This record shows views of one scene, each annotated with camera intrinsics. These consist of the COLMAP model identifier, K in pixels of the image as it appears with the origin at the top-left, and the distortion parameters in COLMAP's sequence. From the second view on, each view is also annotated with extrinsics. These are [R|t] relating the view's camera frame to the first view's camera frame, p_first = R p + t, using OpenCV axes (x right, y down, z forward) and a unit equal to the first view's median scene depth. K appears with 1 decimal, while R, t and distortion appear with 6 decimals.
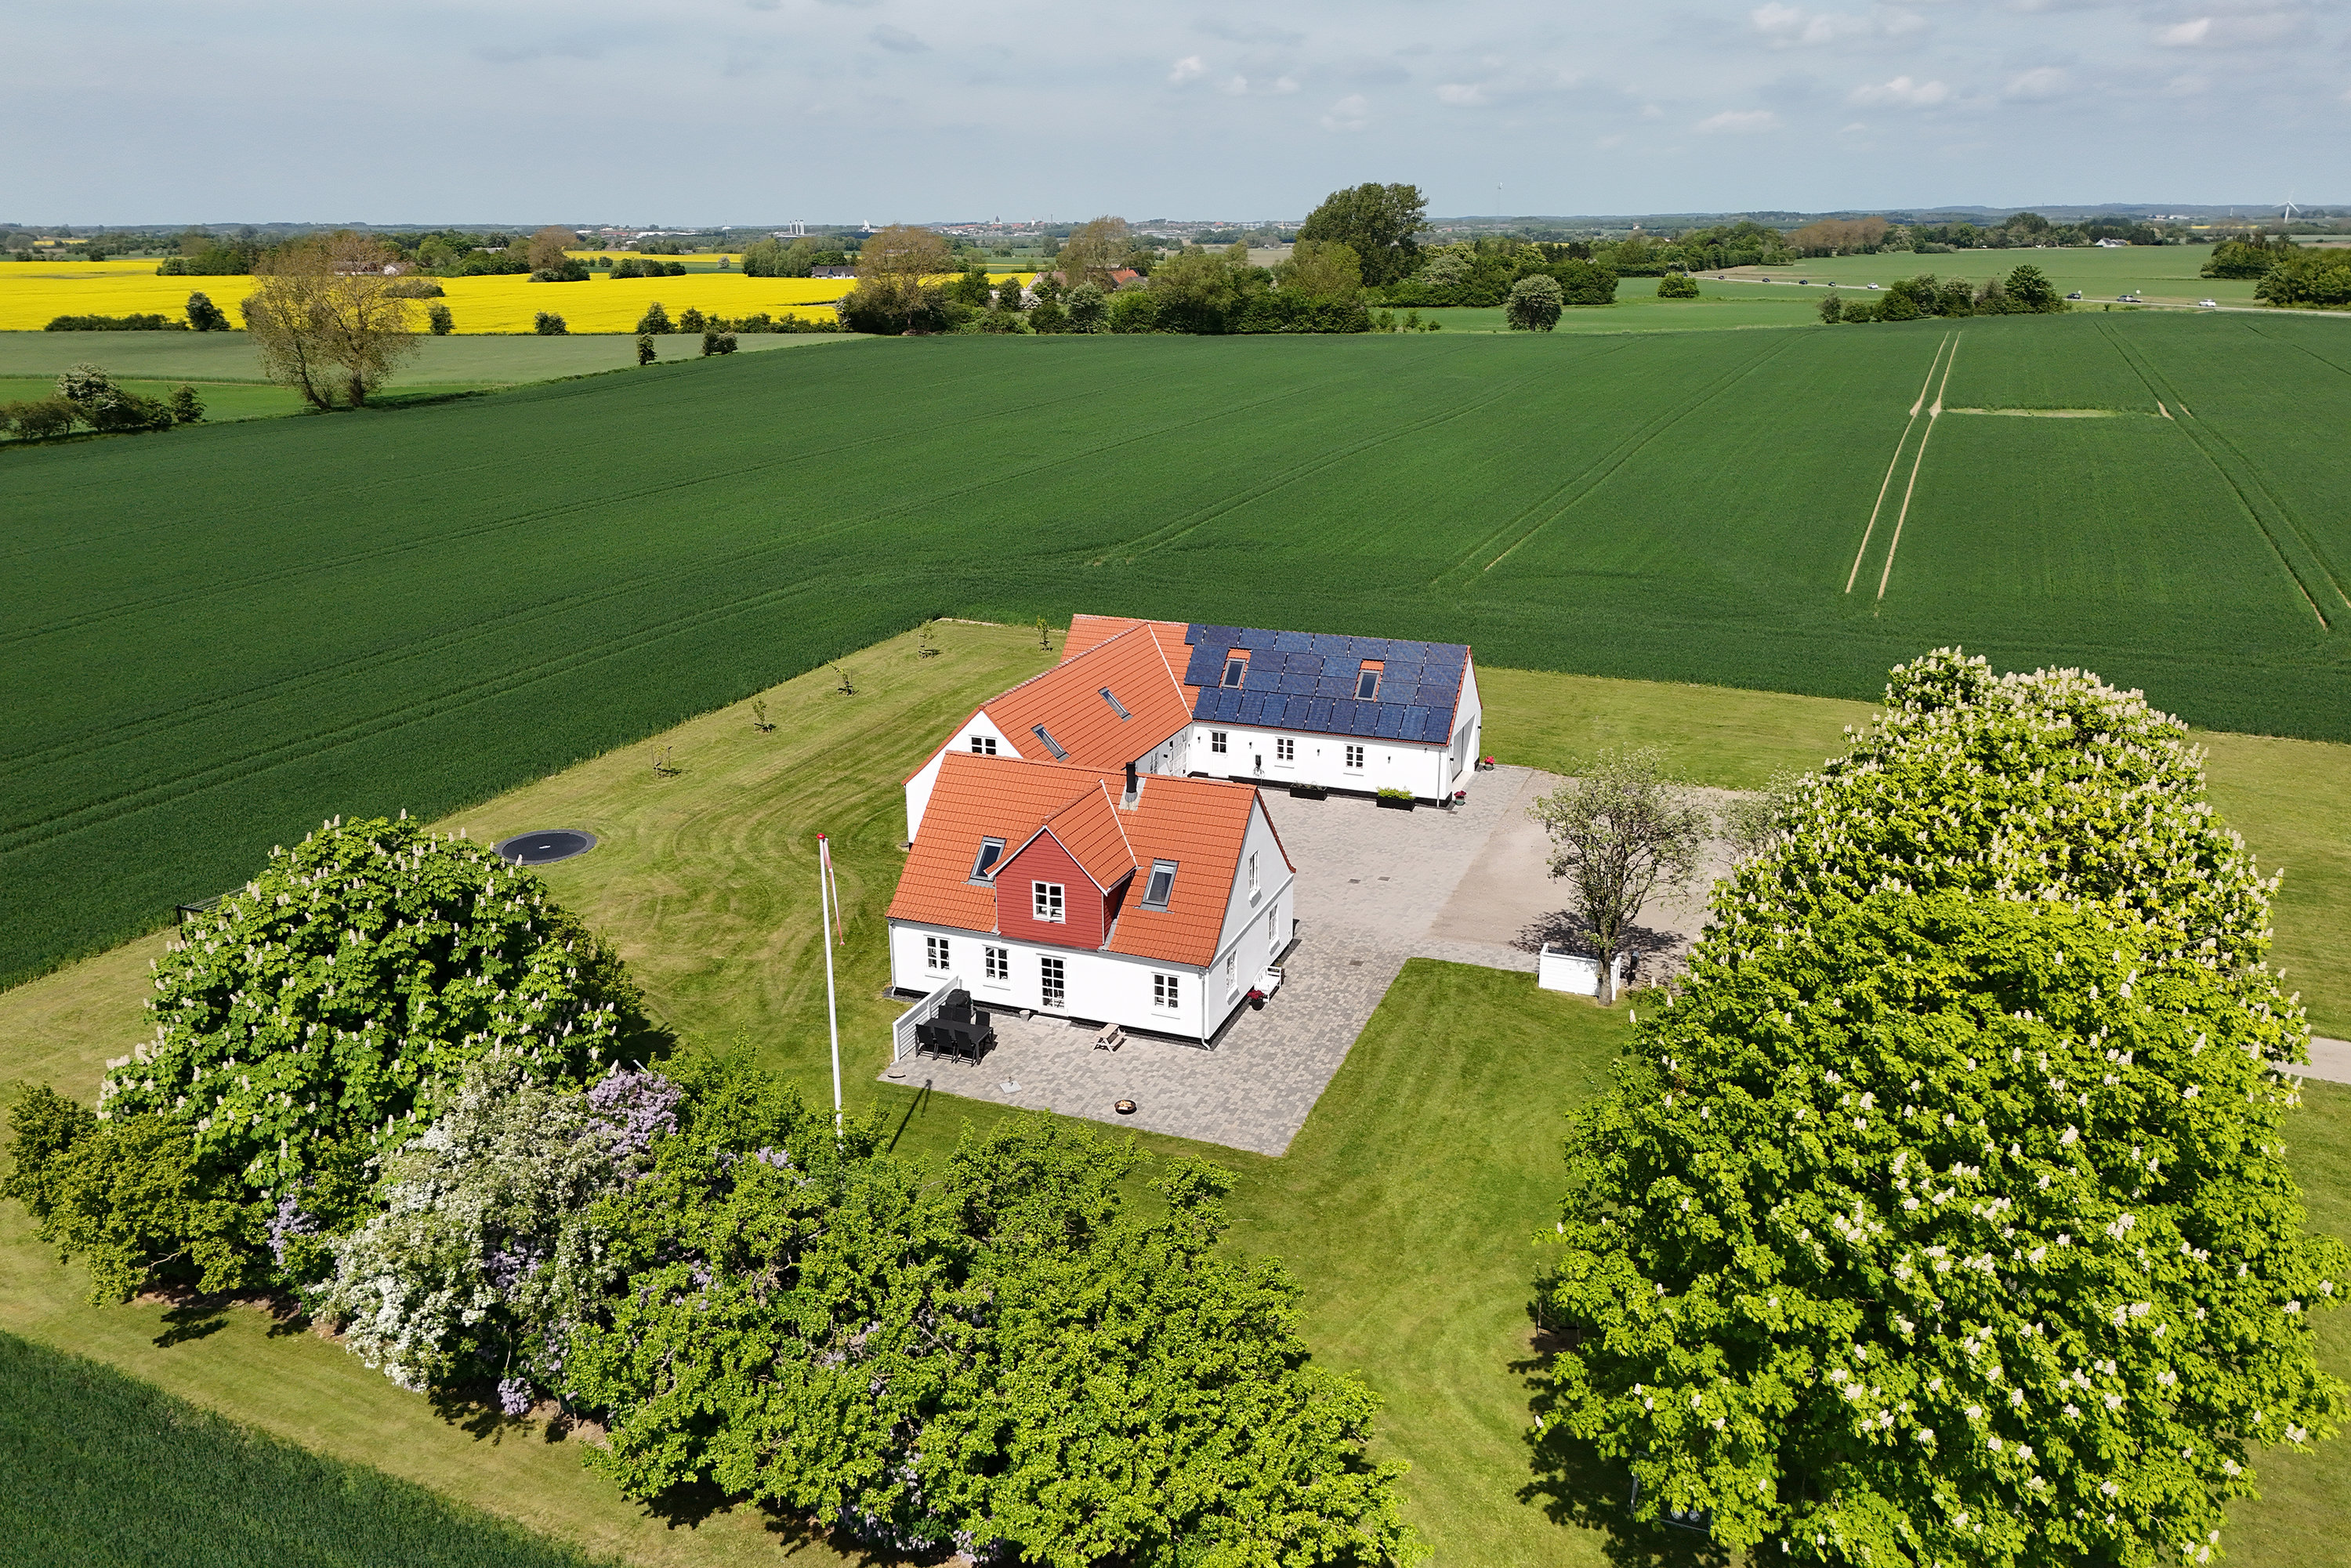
lens RADIAL K [[1729.9, 0, 1183.2], [0, 1729.9, 782.8], [0, 0, 1]] dist [0.068936, -0.063471]
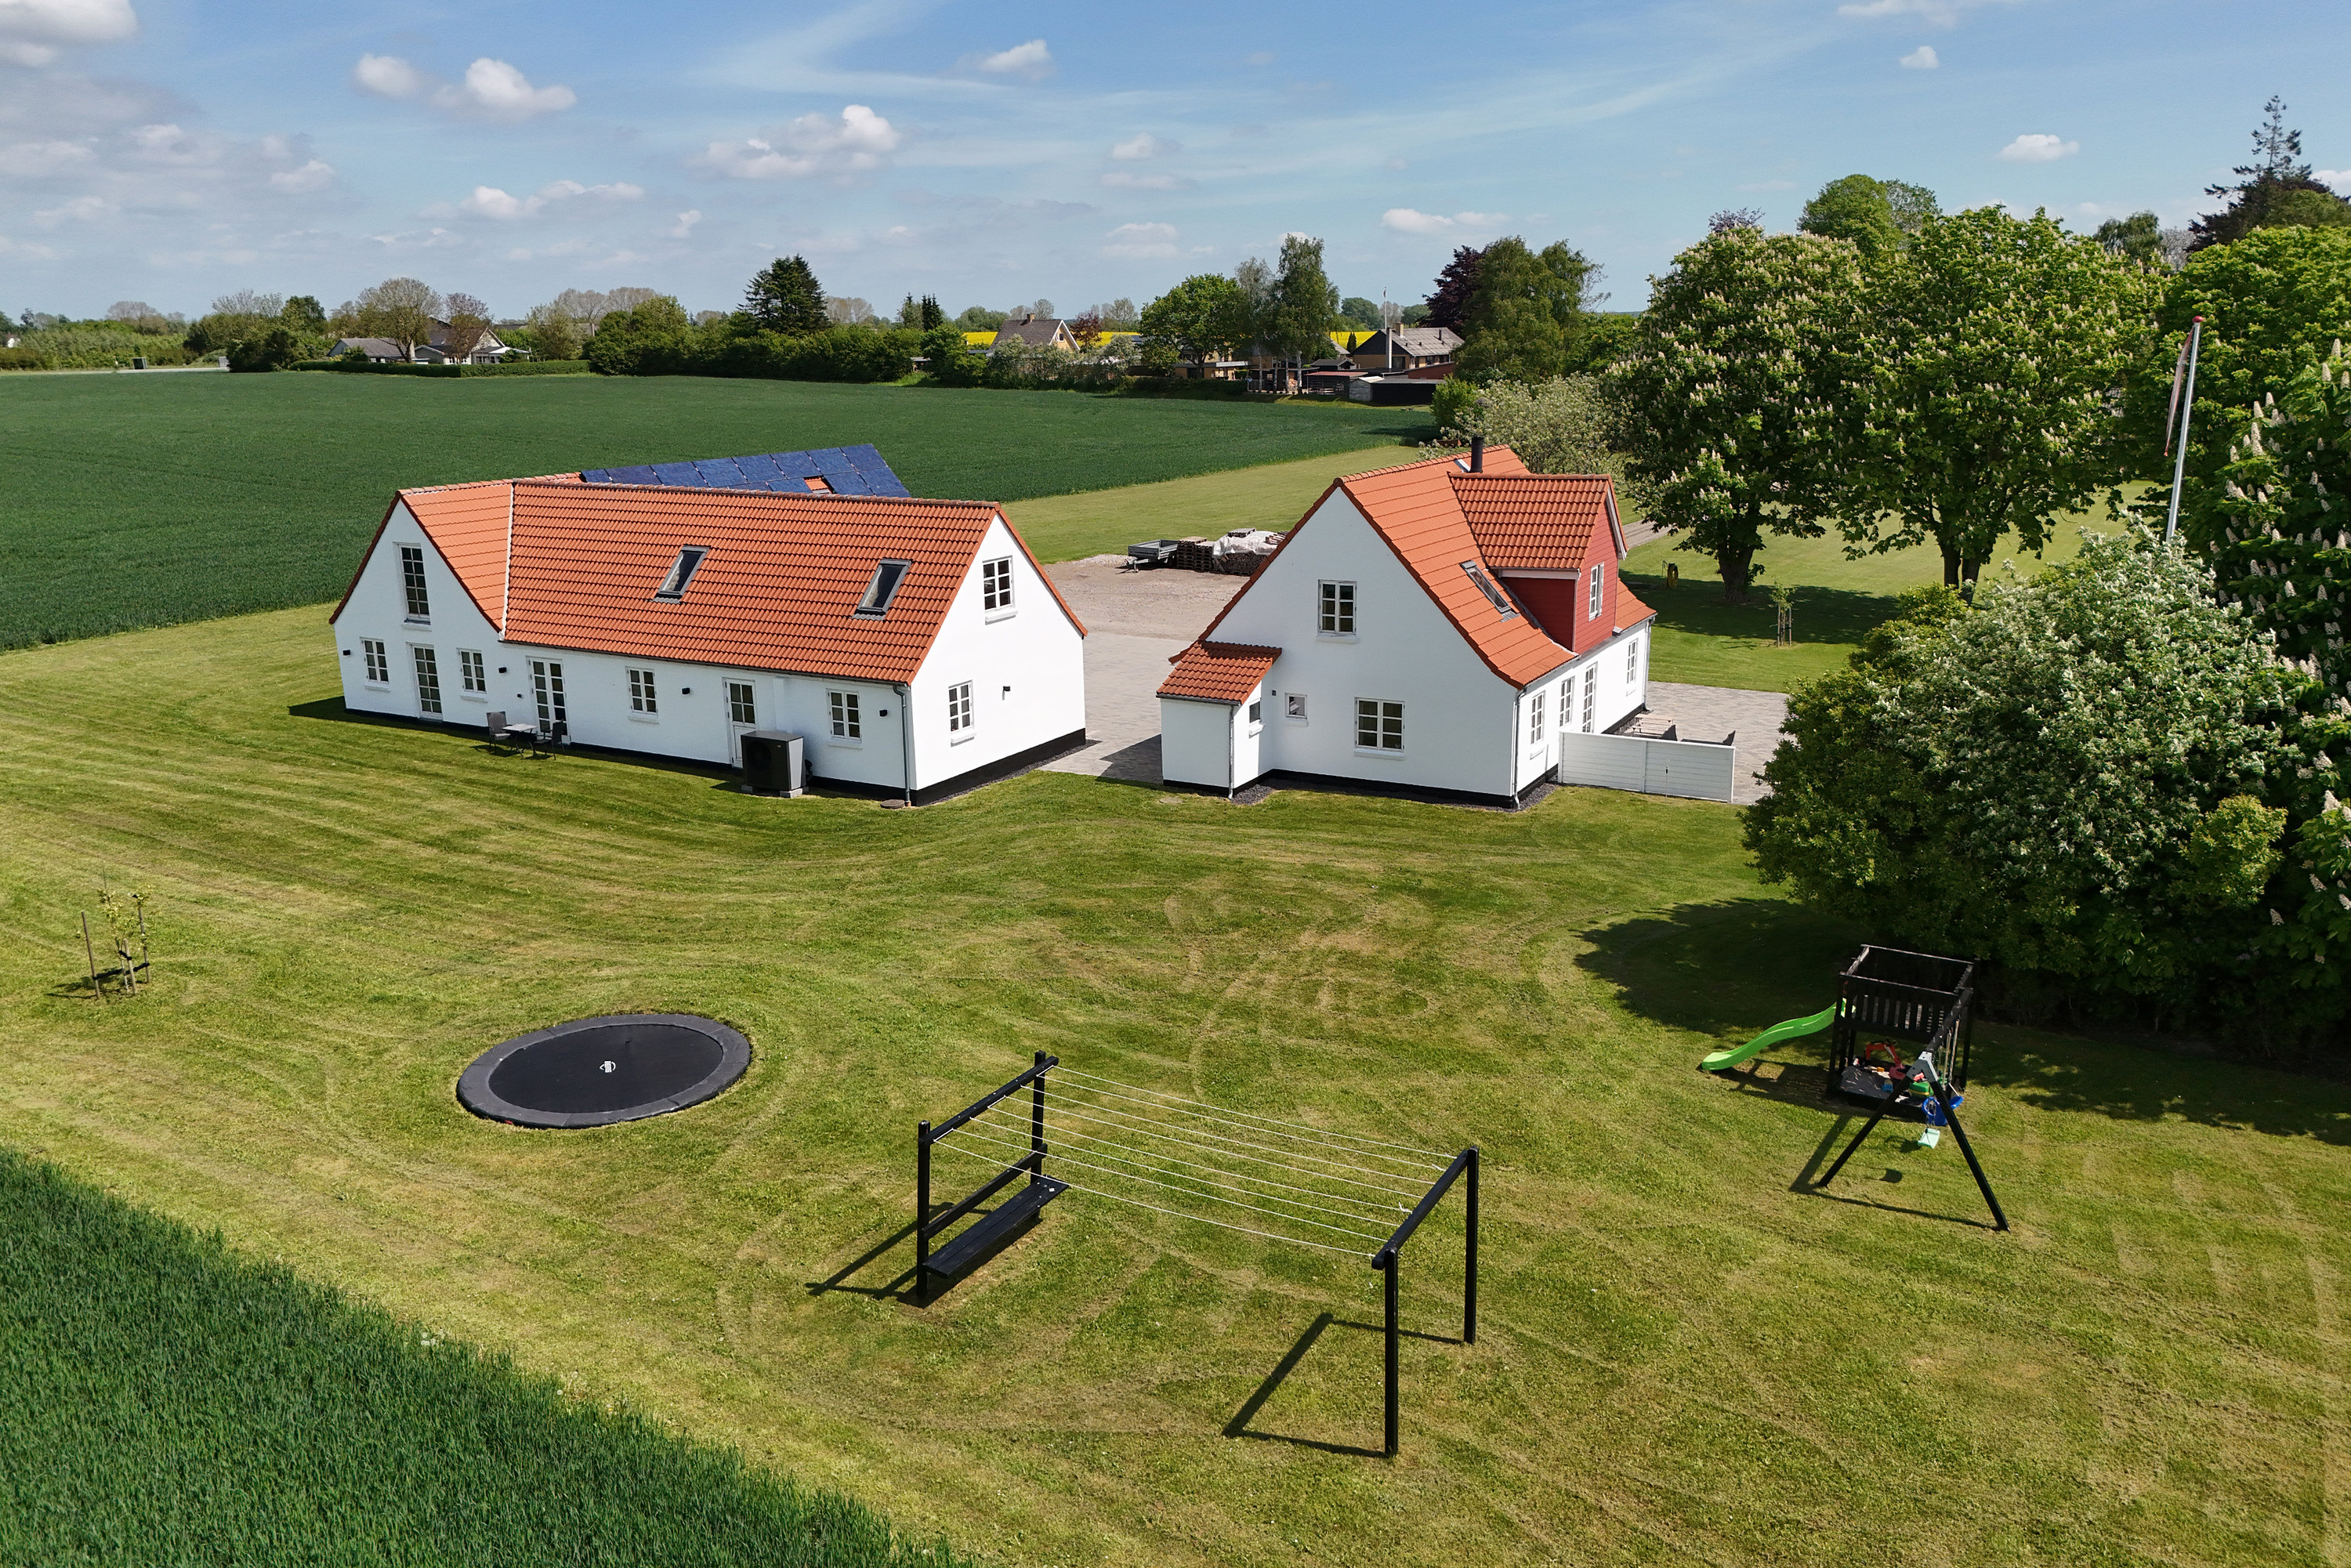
lens RADIAL K [[1766.7, 0, 1125.2], [0, 1766.7, 785.7], [0, 0, 1]] dist [0.203409, -0.068200]
pose [[0.142147, -0.246313, 0.958710, -0.635429], [0.317054, 0.928846, 0.191631, -0.050534], [-0.937694, 0.276723, 0.210127, 0.733739]]
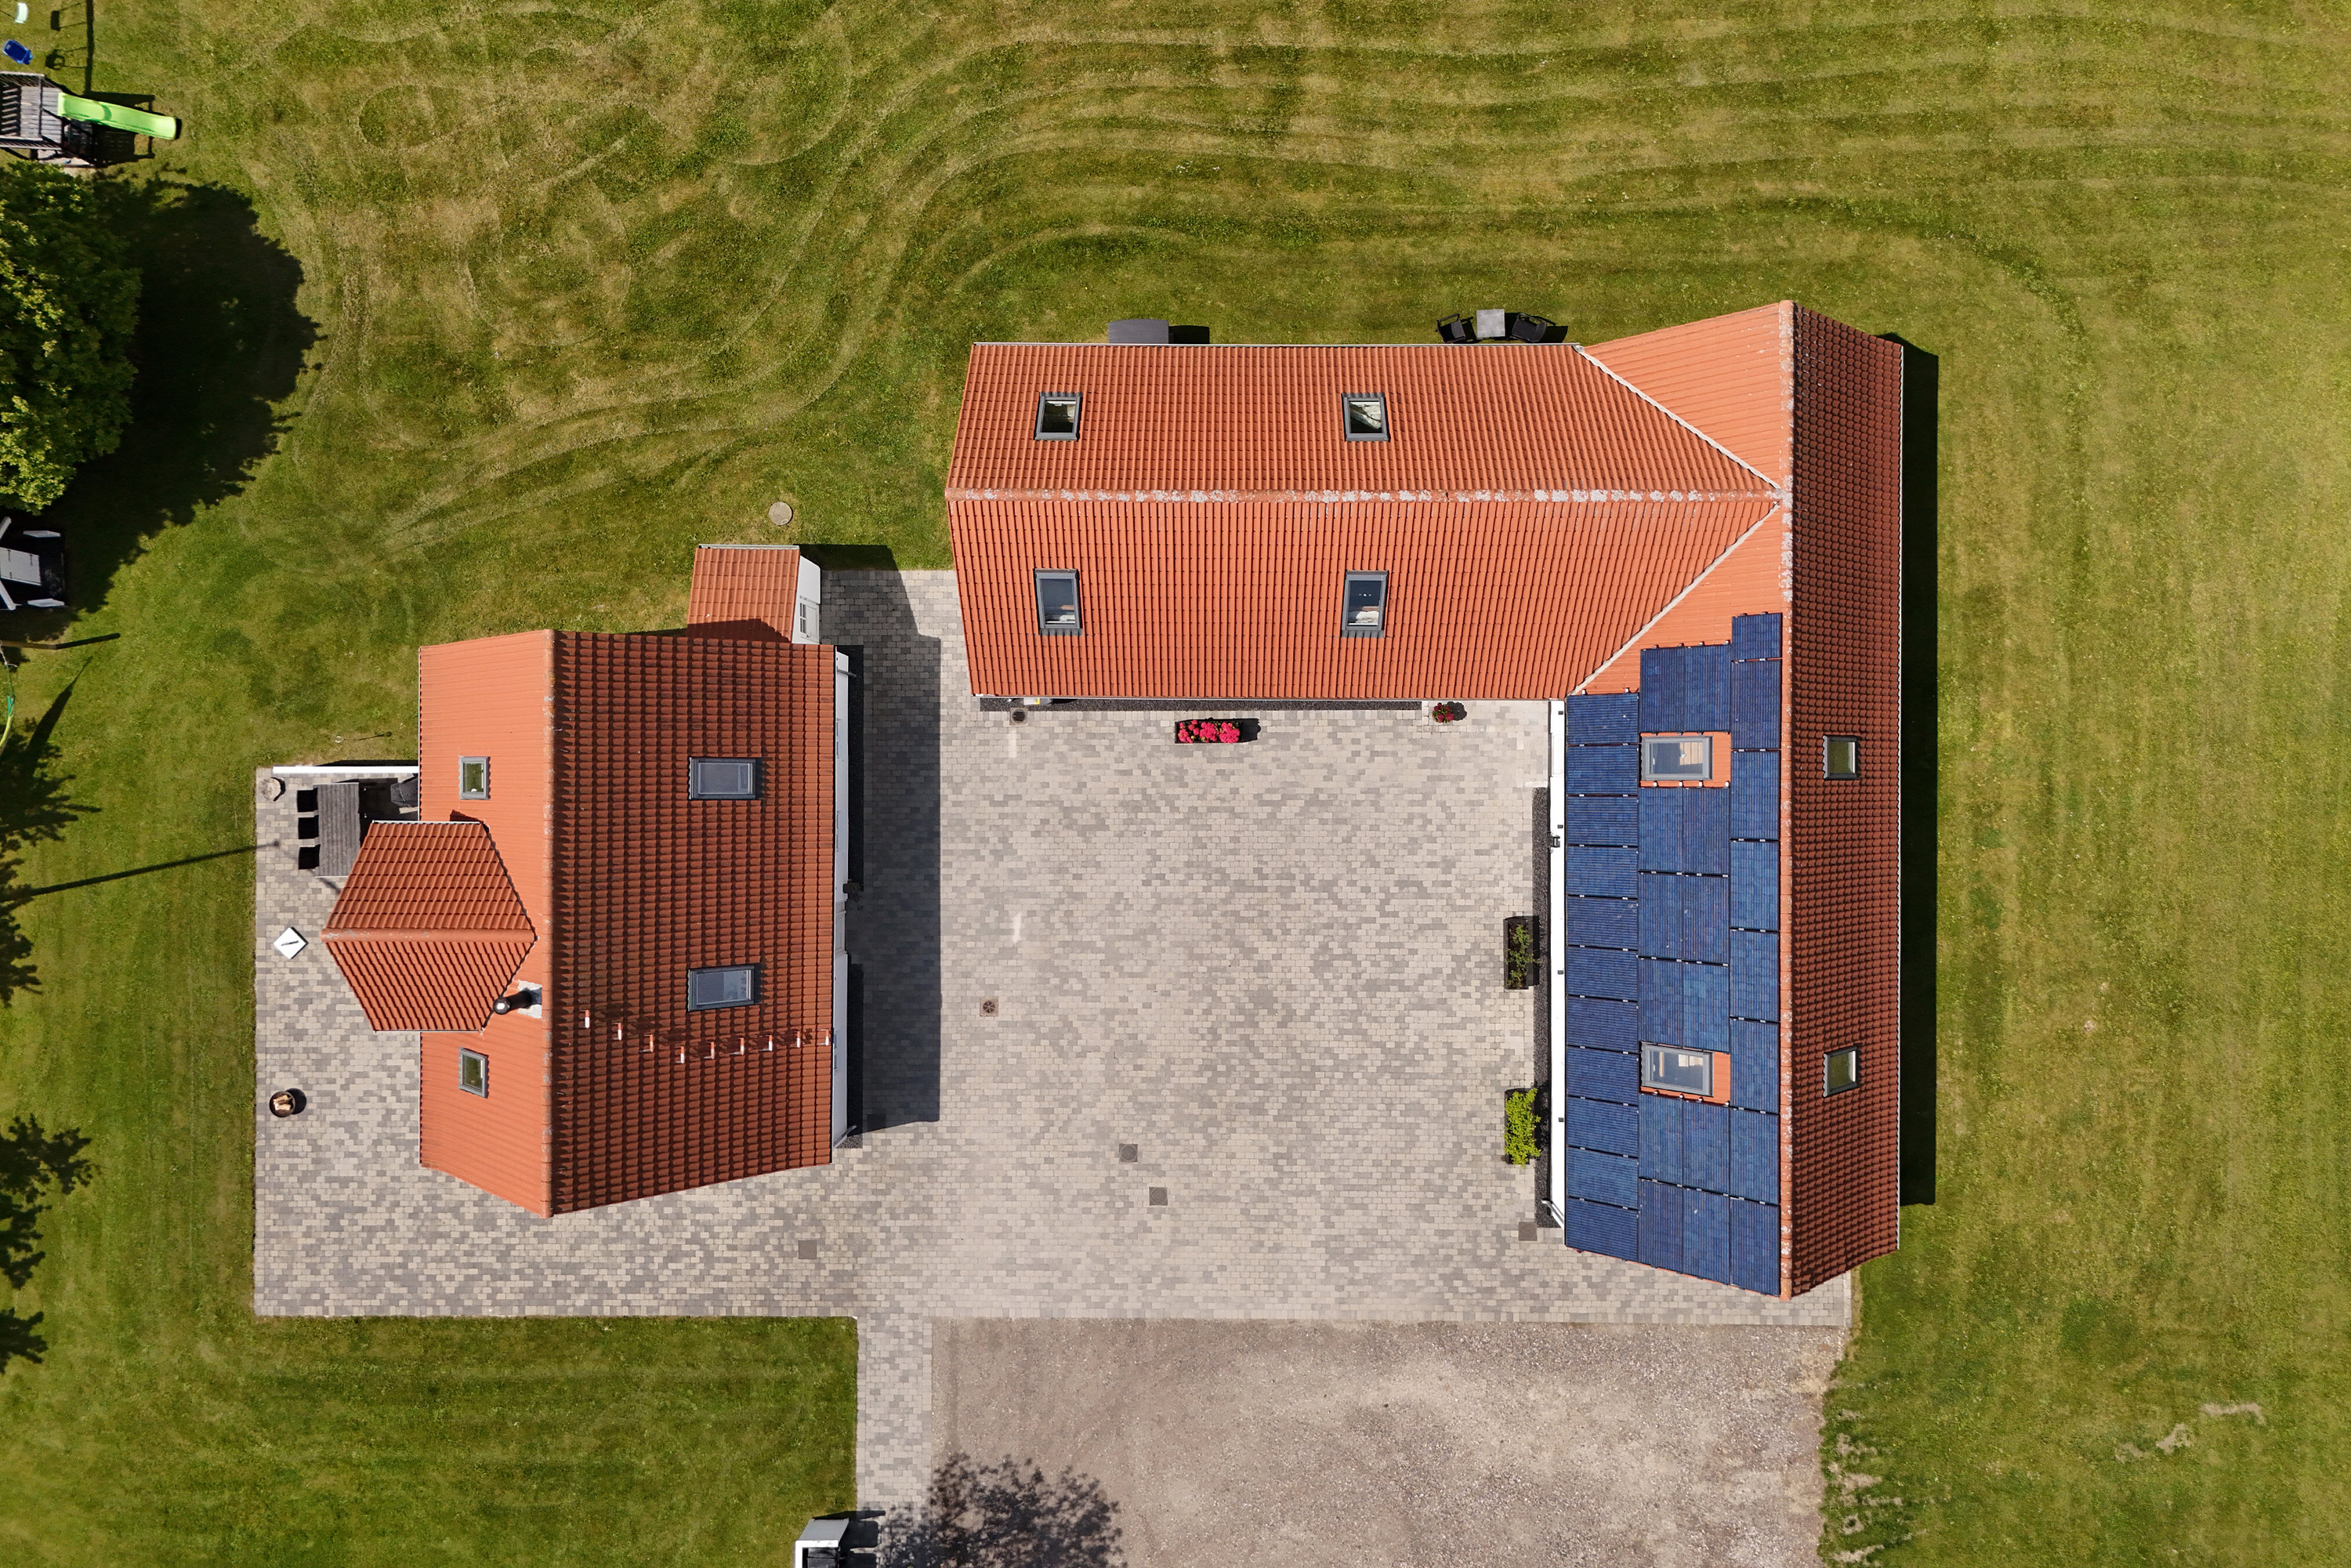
lens RADIAL K [[1729.9, 0, 1183.2], [0, 1729.9, 782.8], [0, 0, 1]] dist [0.068936, -0.063471]
pose [[0.371985, 0.928238, 0.001417, -0.012246], [-0.263057, 0.103954, 0.959164, -0.464783], [0.890184, -0.357167, 0.282849, 0.765525]]
